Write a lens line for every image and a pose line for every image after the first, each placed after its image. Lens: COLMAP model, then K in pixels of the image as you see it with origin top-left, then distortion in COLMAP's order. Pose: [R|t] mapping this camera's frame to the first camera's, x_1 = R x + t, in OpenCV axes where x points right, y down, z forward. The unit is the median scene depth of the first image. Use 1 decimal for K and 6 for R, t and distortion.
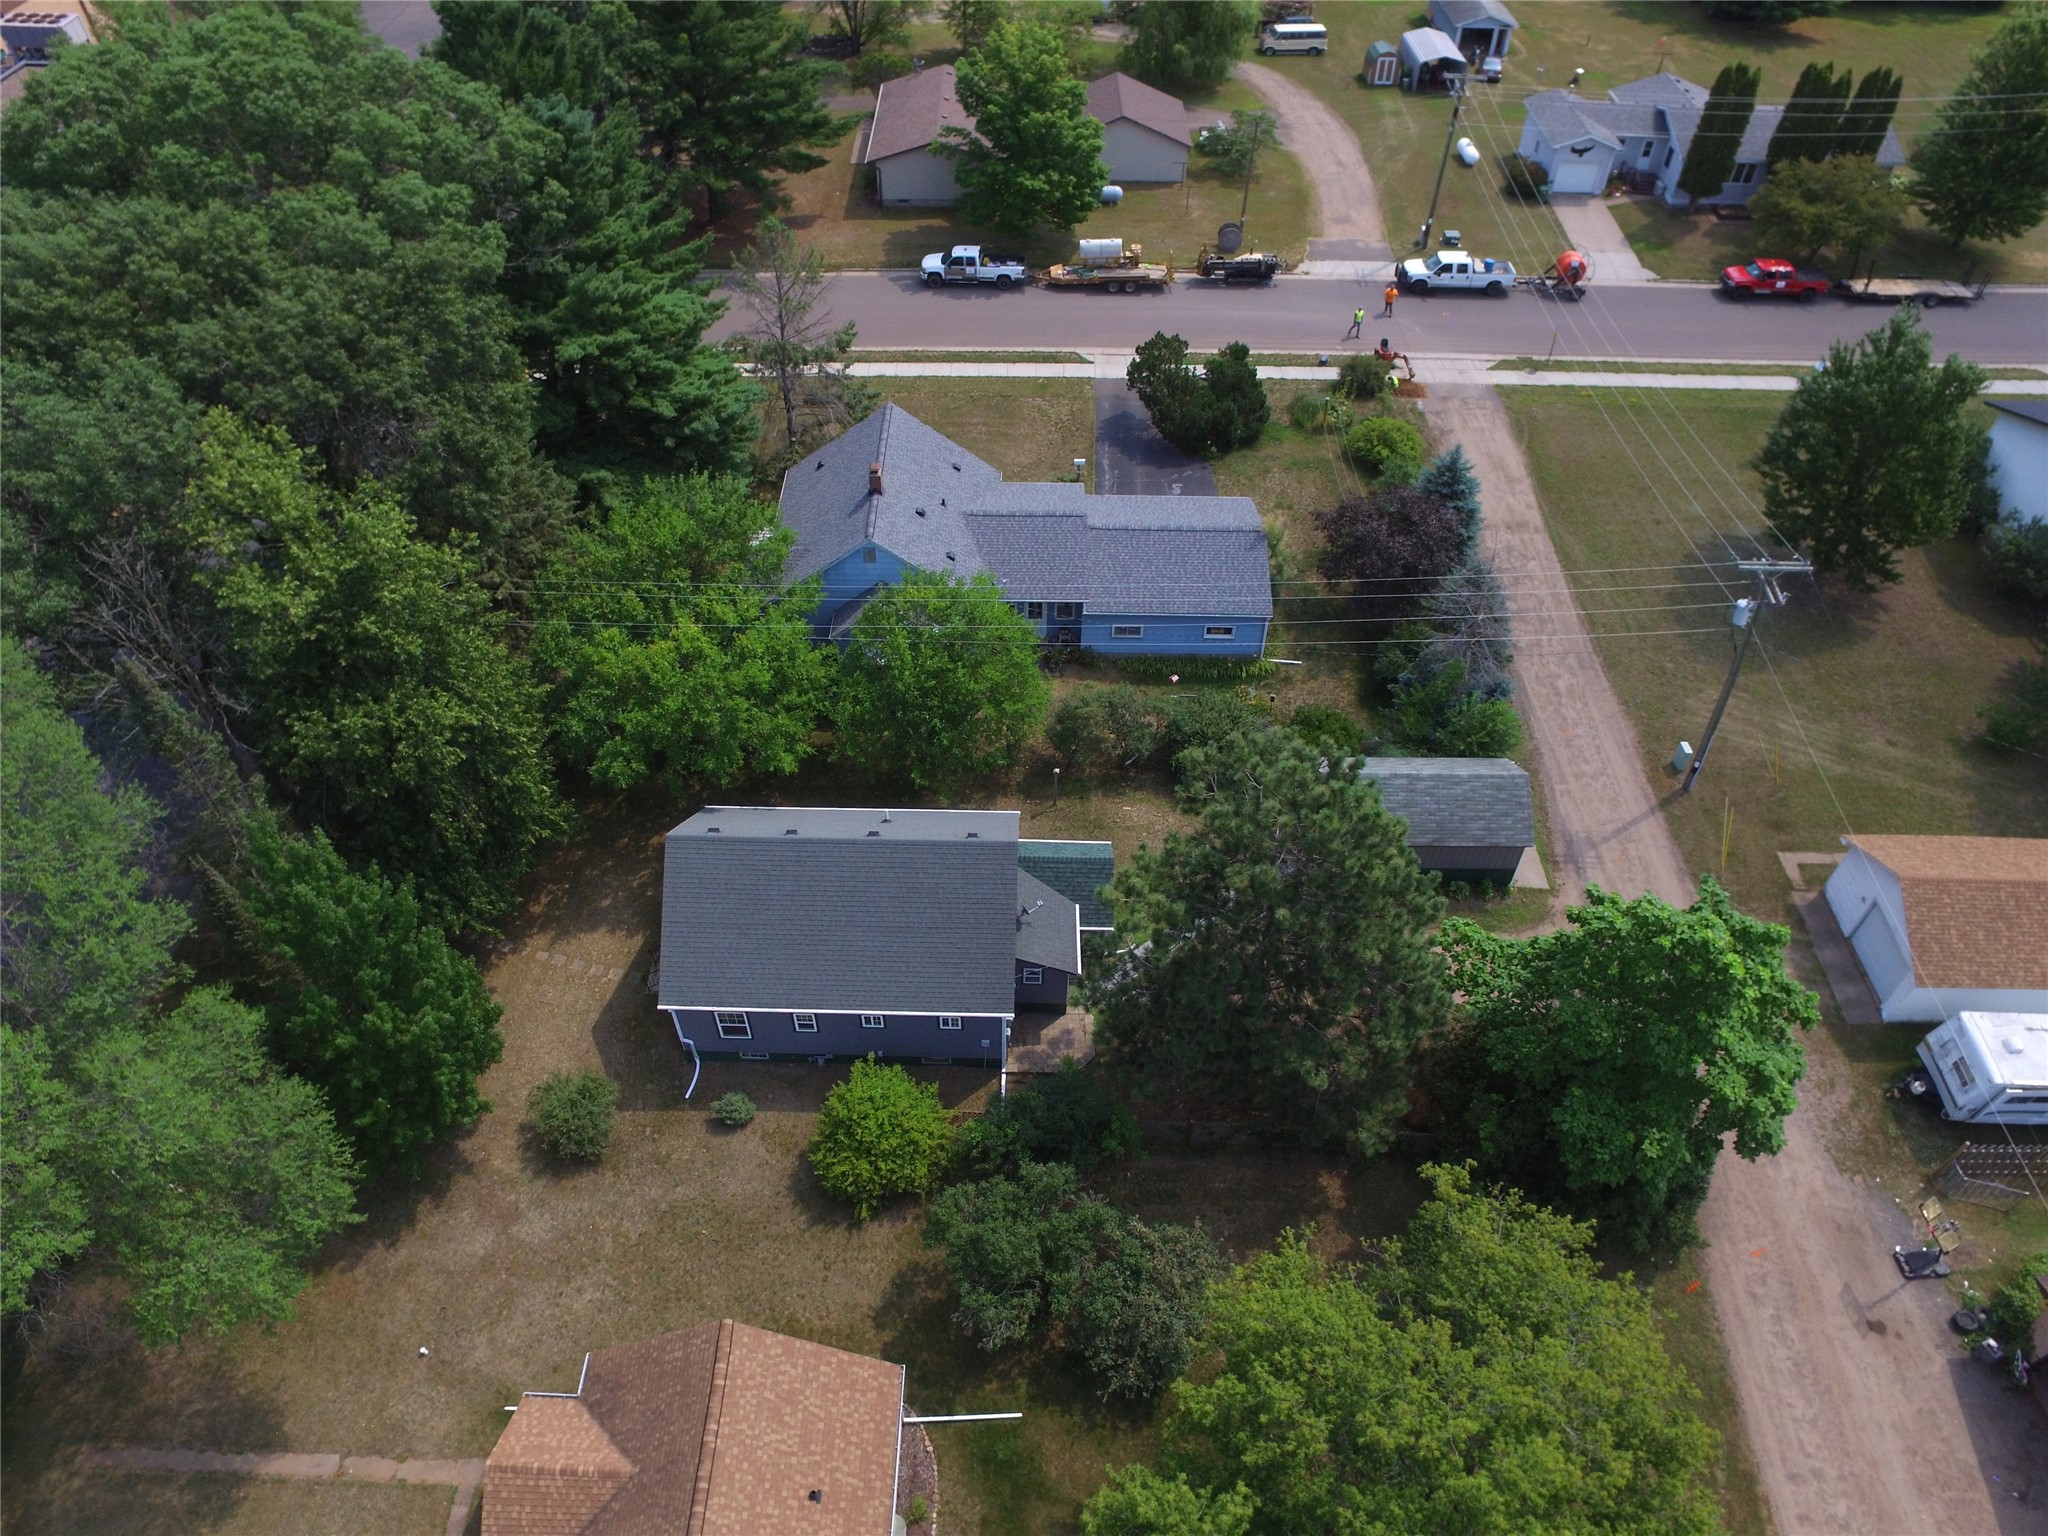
lens RADIAL K [[1396.1, 0, 1019.1], [0, 1396.1, 790.6], [0, 0, 1]] dist [-0.124425, 0.095750]
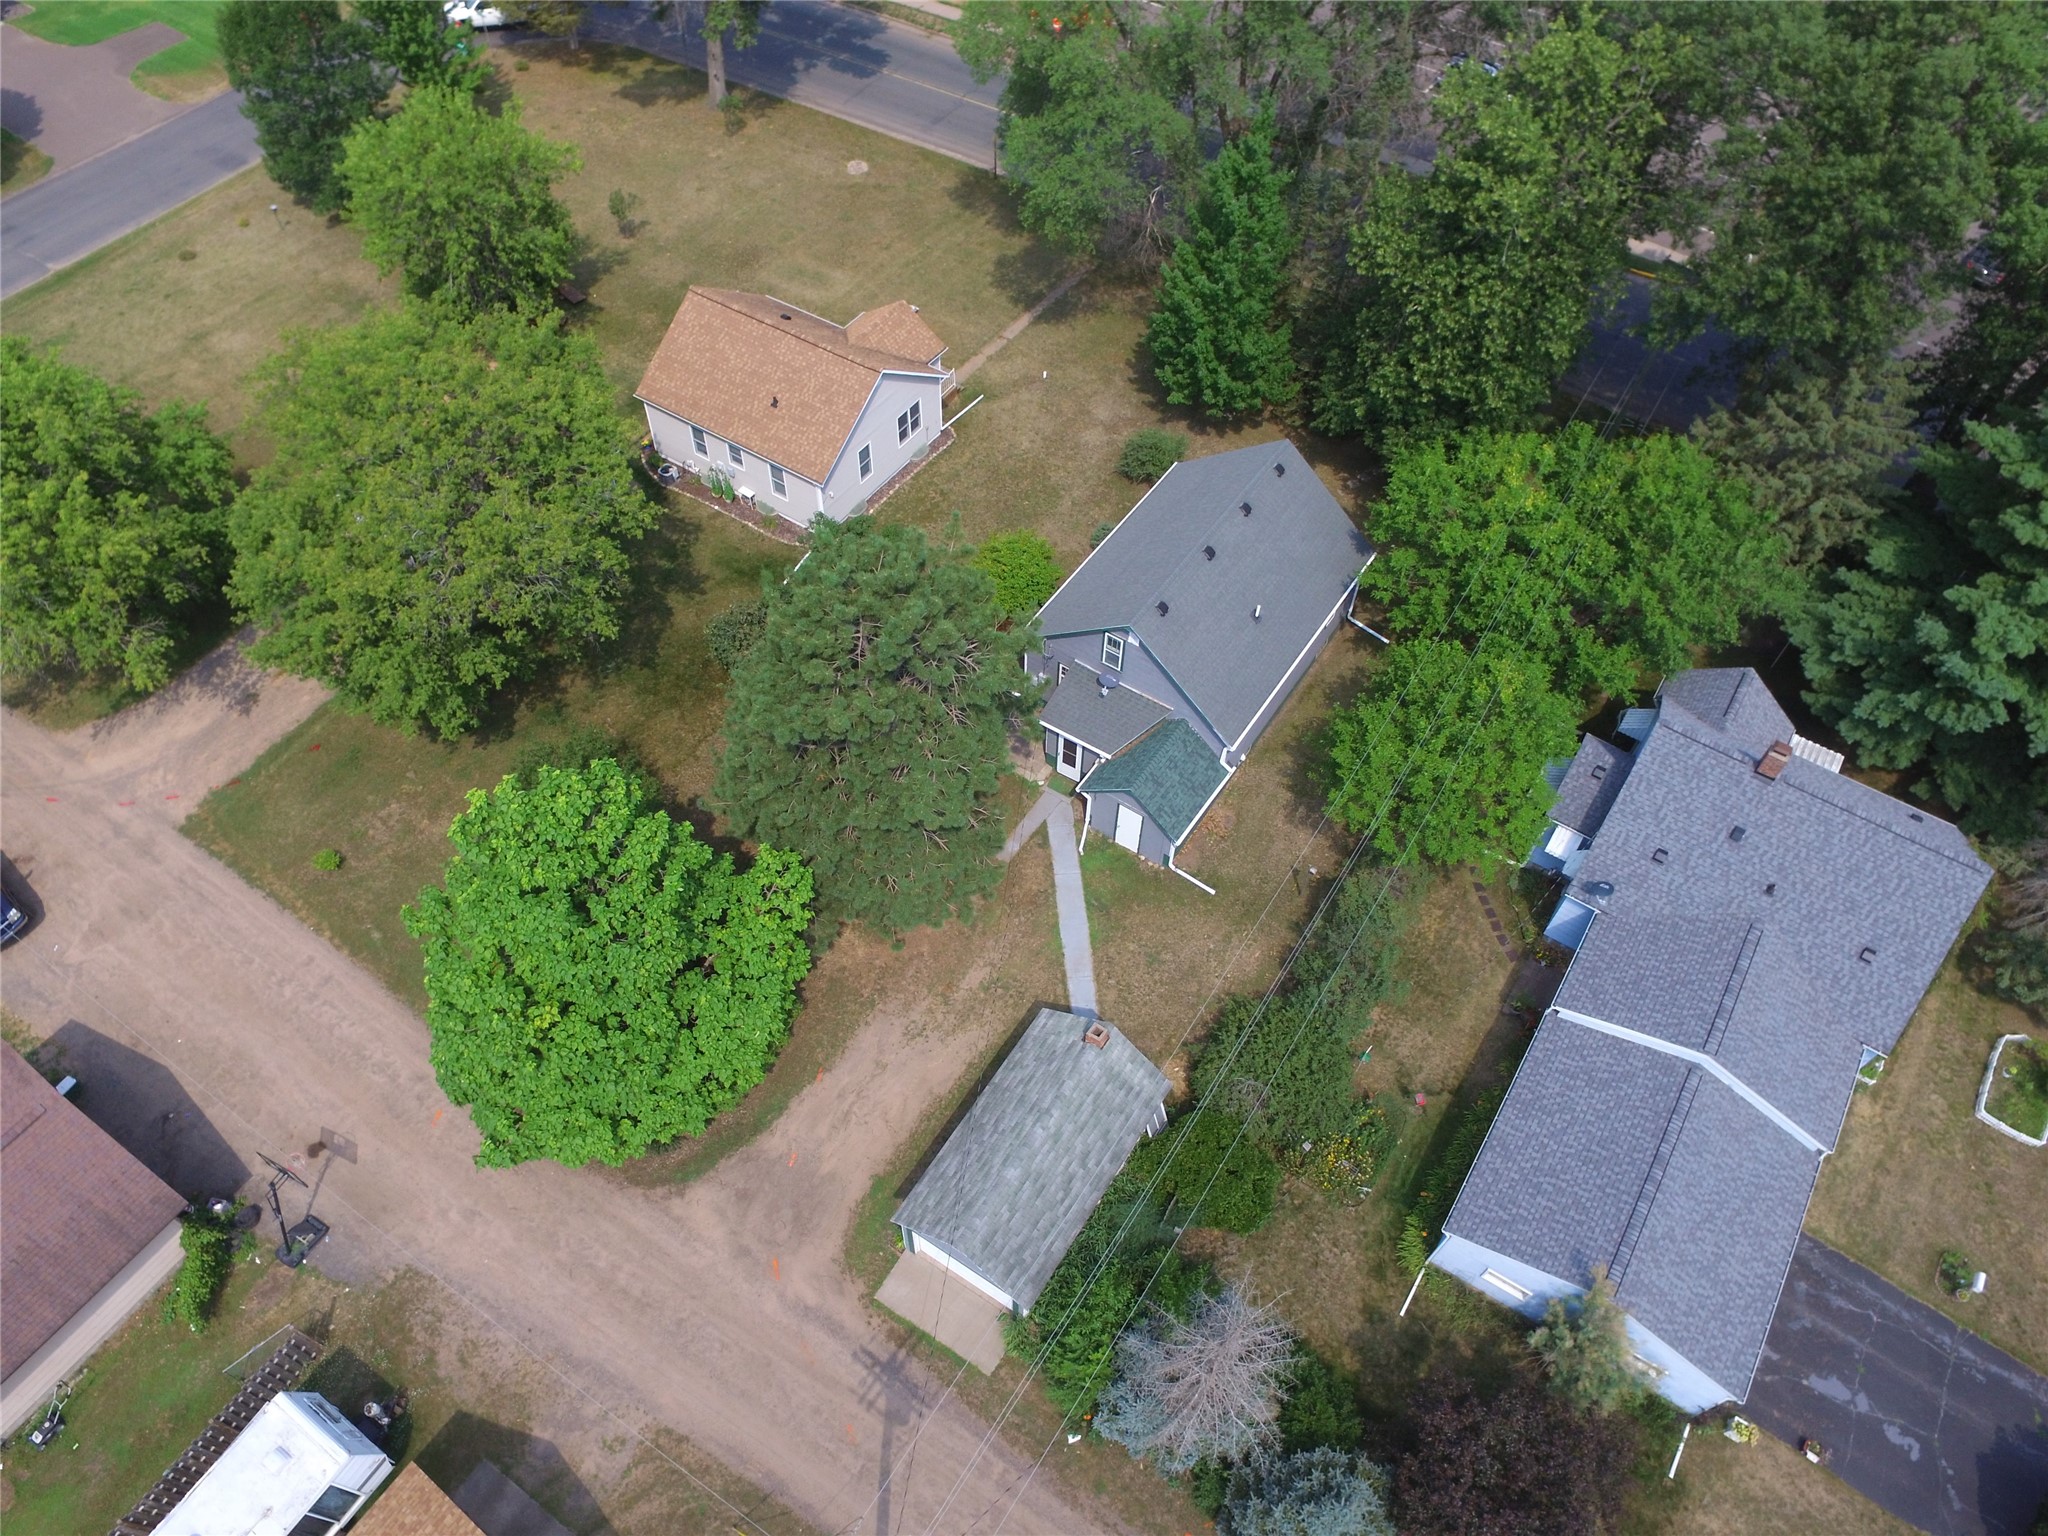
lens RADIAL K [[1404.7, 0, 1022.8], [0, 1404.7, 780.8], [0, 0, 1]] dist [-0.119323, 0.093258]
pose [[-0.538169, 0.672734, -0.507743, 0.399670], [-0.625902, 0.084462, 0.775315, -0.439064], [0.564466, 0.735048, 0.375610, 0.412100]]
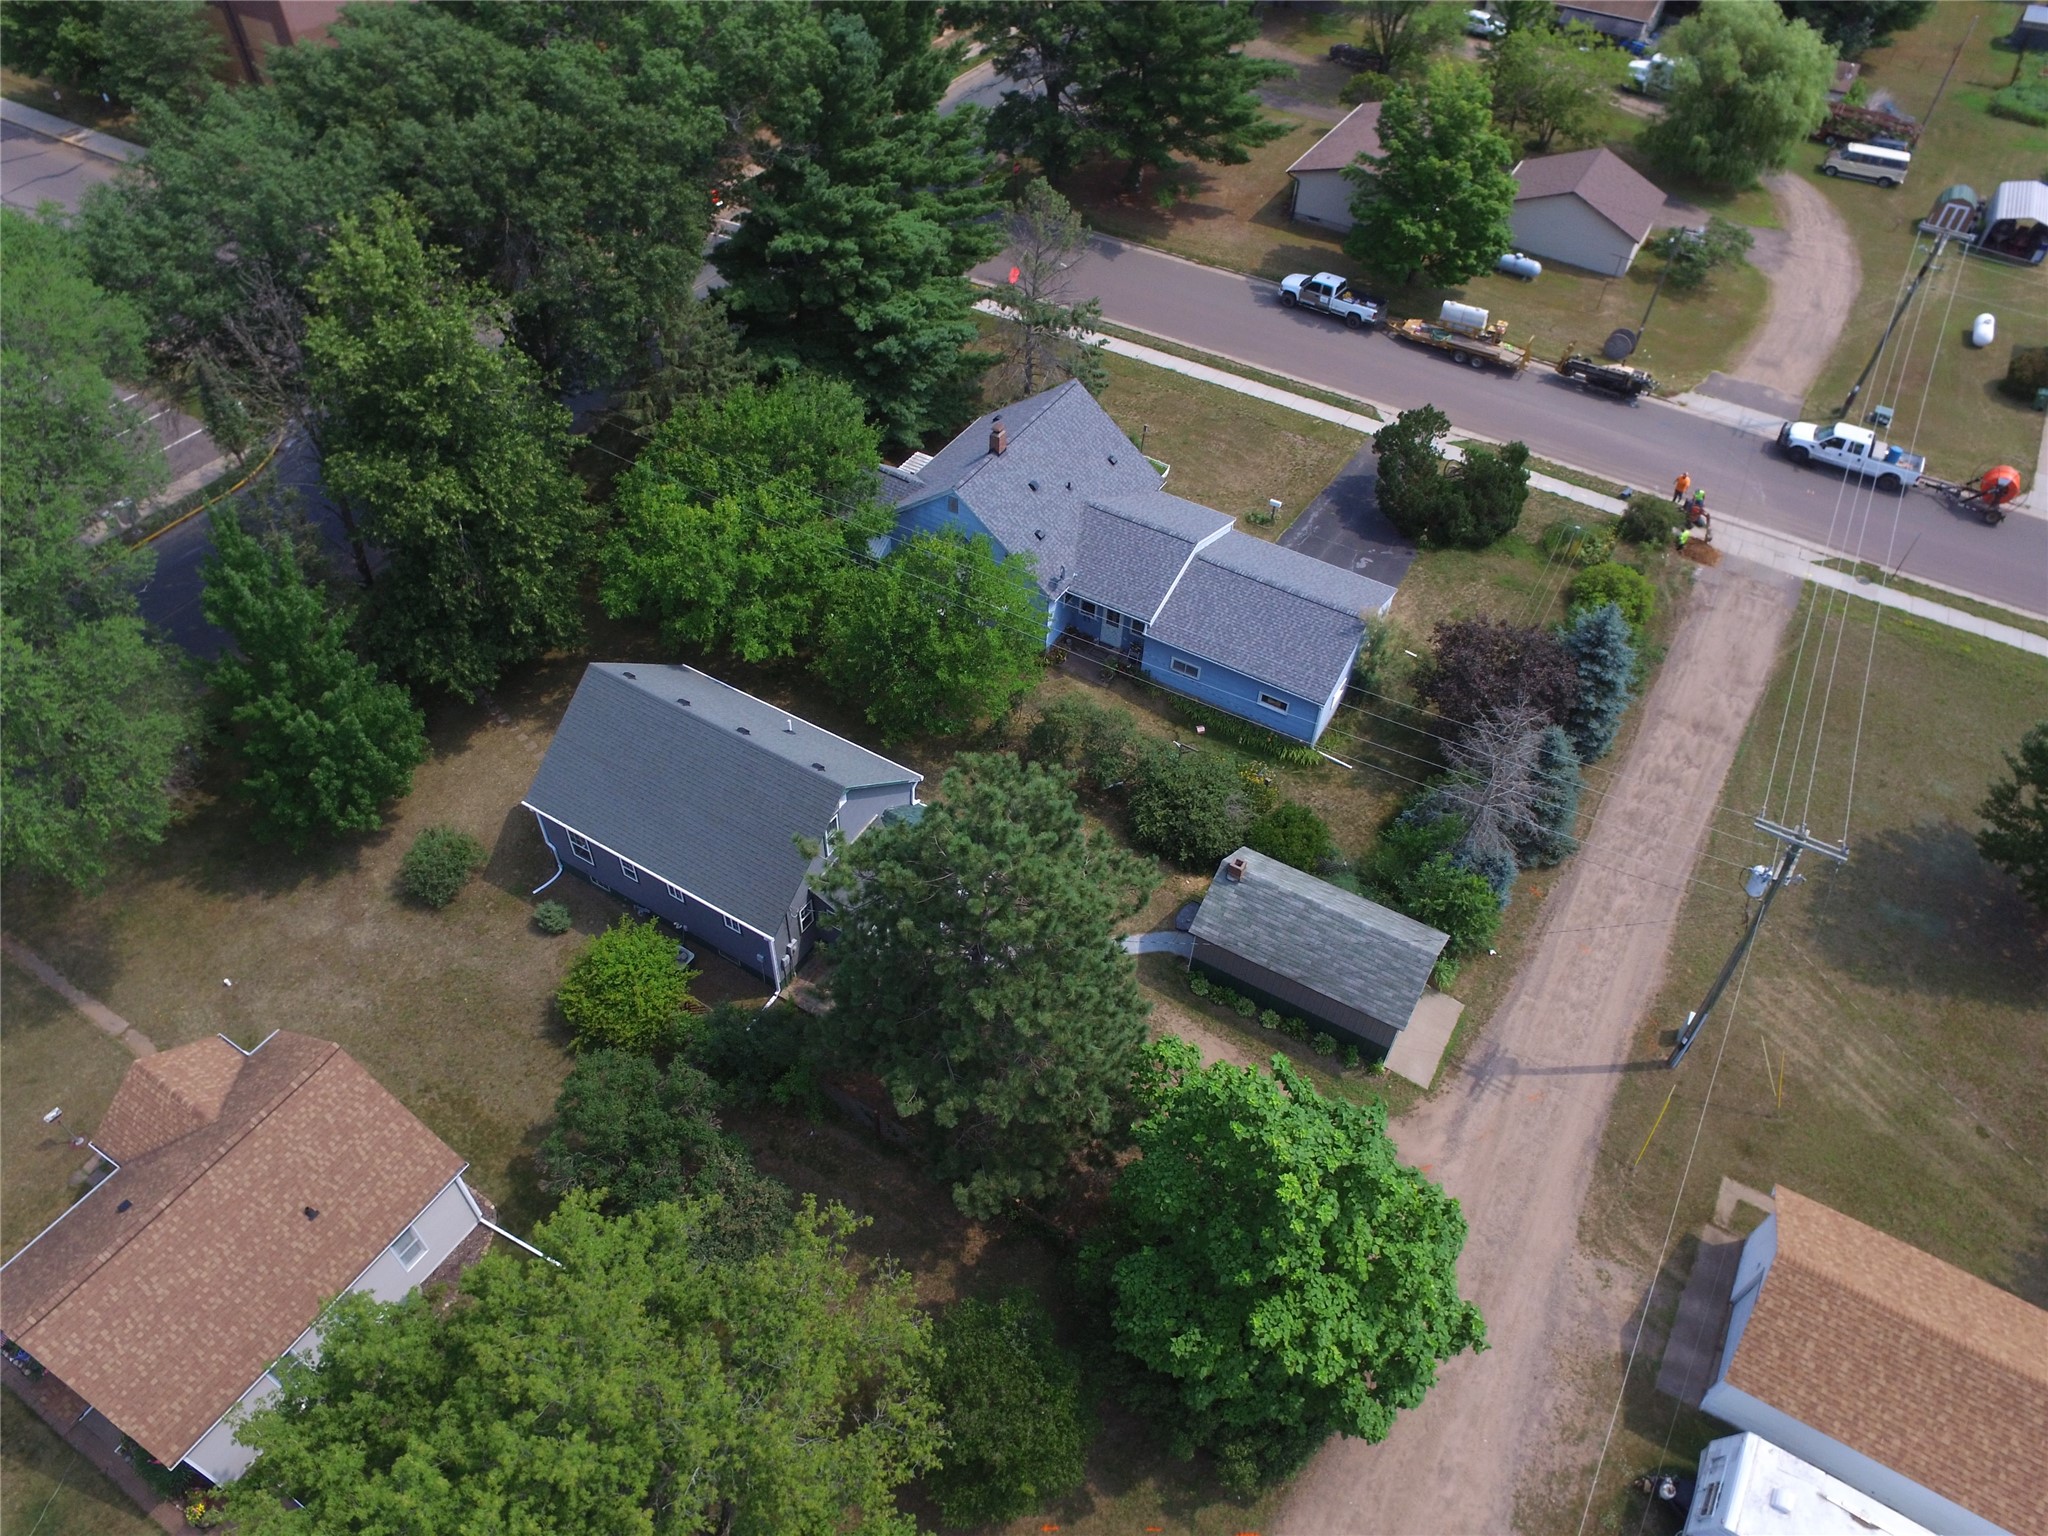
lens RADIAL K [[1397.2, 0, 1023.2], [0, 1397.2, 775.5], [0, 0, 1]] dist [-0.118906, 0.094046]
pose [[0.865916, 0.374957, -0.331055, 0.280995], [-0.379267, 0.923700, 0.054174, -0.047703], [0.326108, 0.078648, 0.942055, 0.049594]]
